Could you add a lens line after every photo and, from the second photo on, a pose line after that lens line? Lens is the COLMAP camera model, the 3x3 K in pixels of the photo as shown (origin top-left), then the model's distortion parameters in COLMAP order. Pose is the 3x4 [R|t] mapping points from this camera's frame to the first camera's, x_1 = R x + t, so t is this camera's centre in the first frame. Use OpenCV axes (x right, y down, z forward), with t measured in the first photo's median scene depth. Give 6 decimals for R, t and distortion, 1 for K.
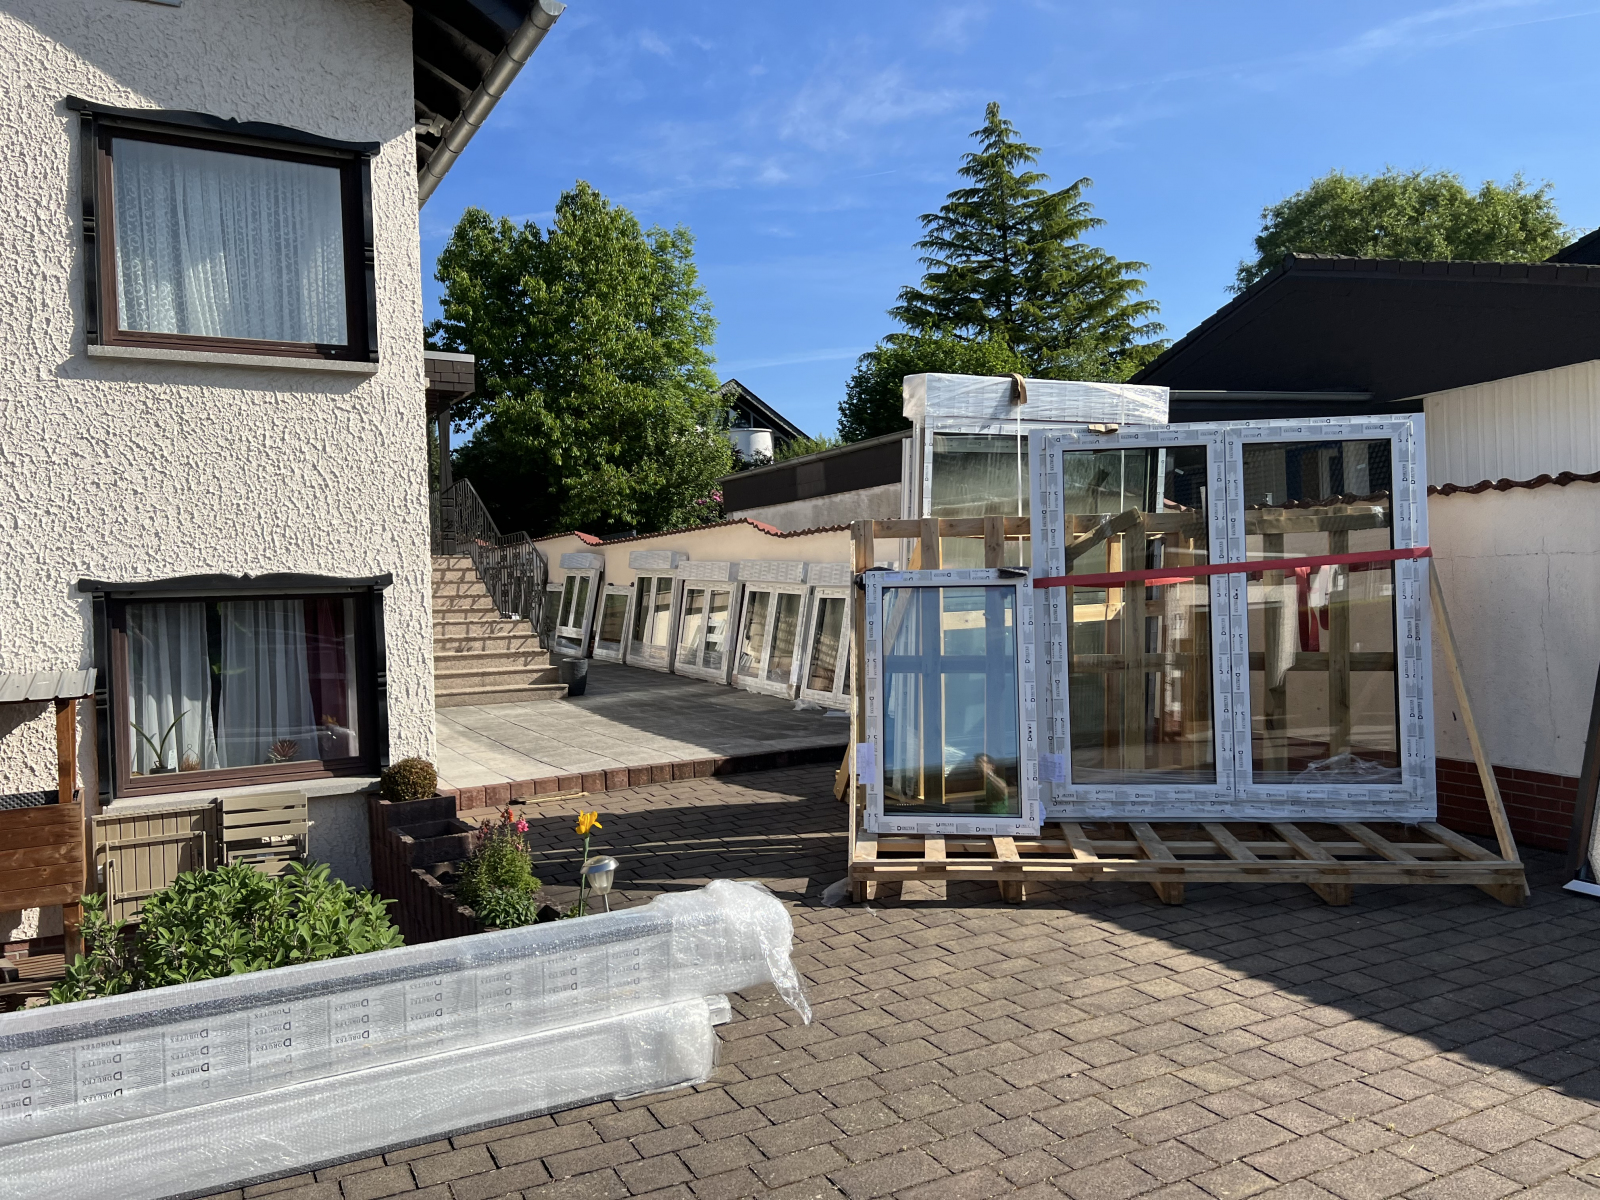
lens RADIAL K [[1227.4, 0, 800.0], [0, 1227.4, 600.0], [0, 0, 1]] dist [0.131293, -0.112165]
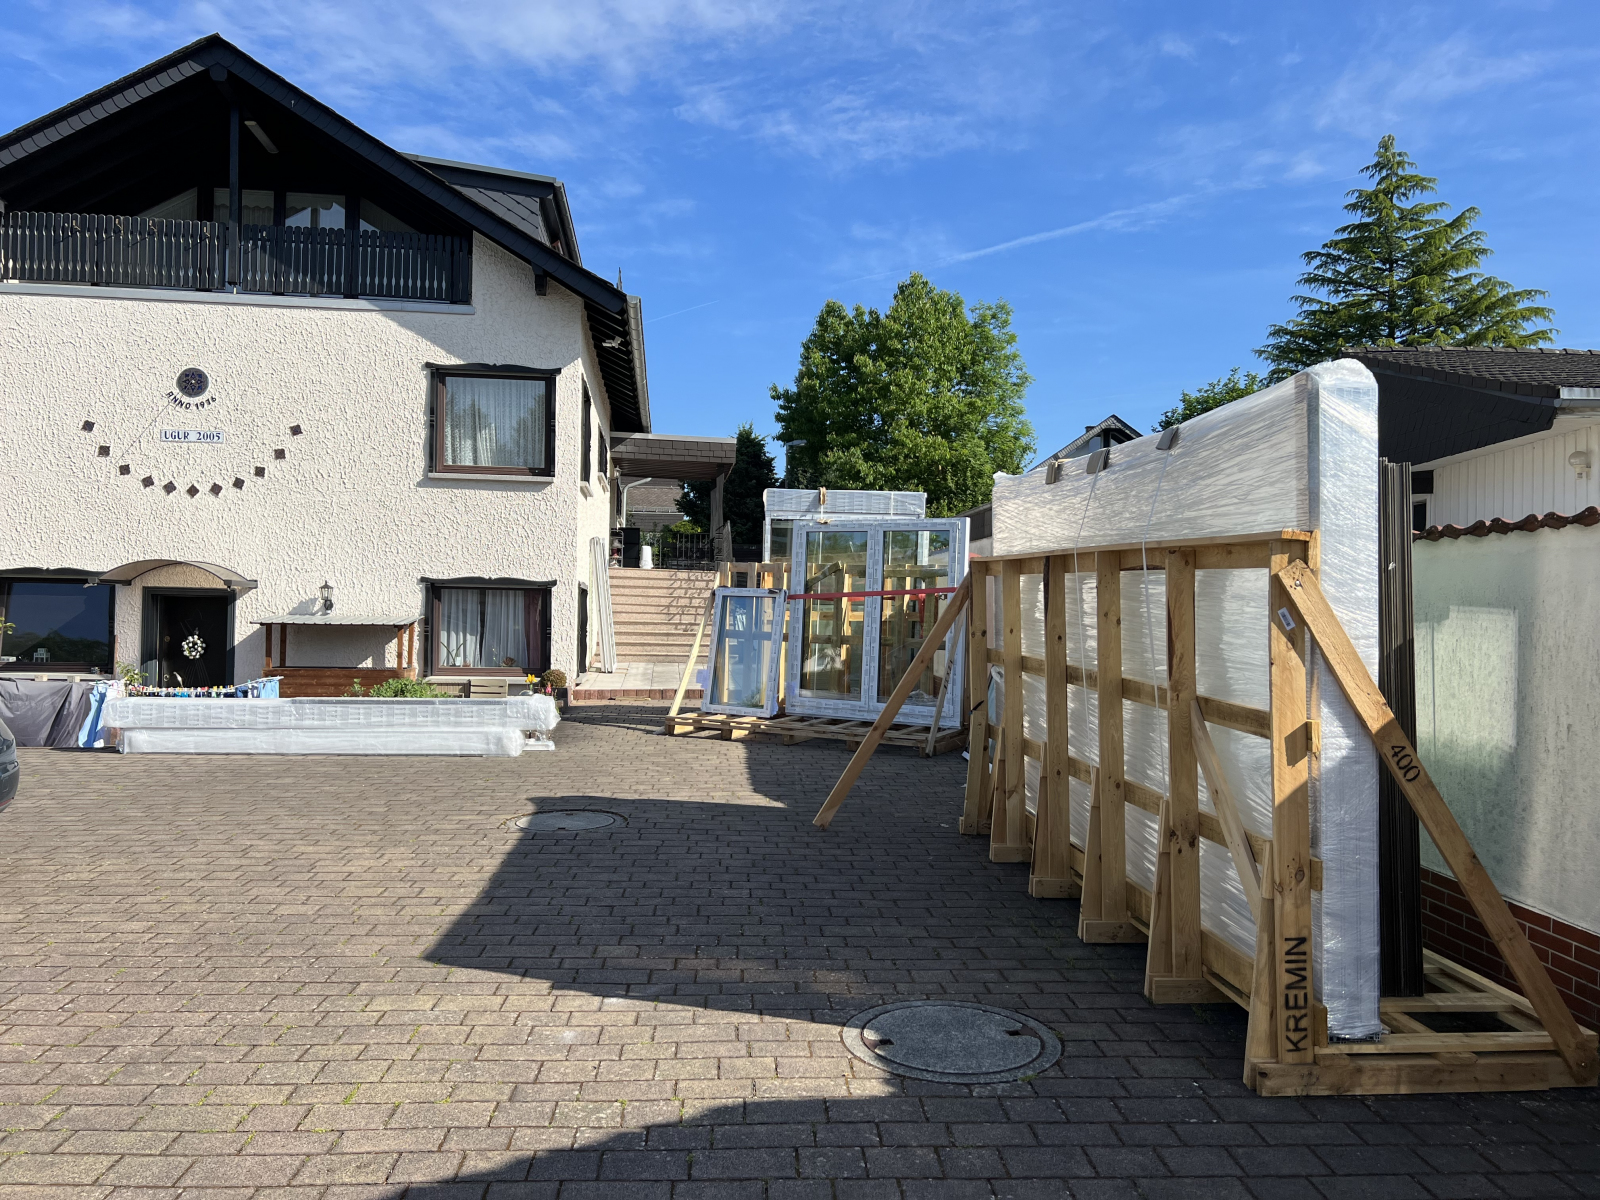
lens RADIAL K [[1206.6, 0, 799.6], [0, 1206.6, 634.5], [0, 0, 1]] dist [0.139935, -0.098874]
pose [[0.925583, 0.058875, -0.373937, 0.199814], [-0.053464, 0.998261, 0.024837, -0.000792], [0.374749, -0.002996, 0.927121, -0.175186]]
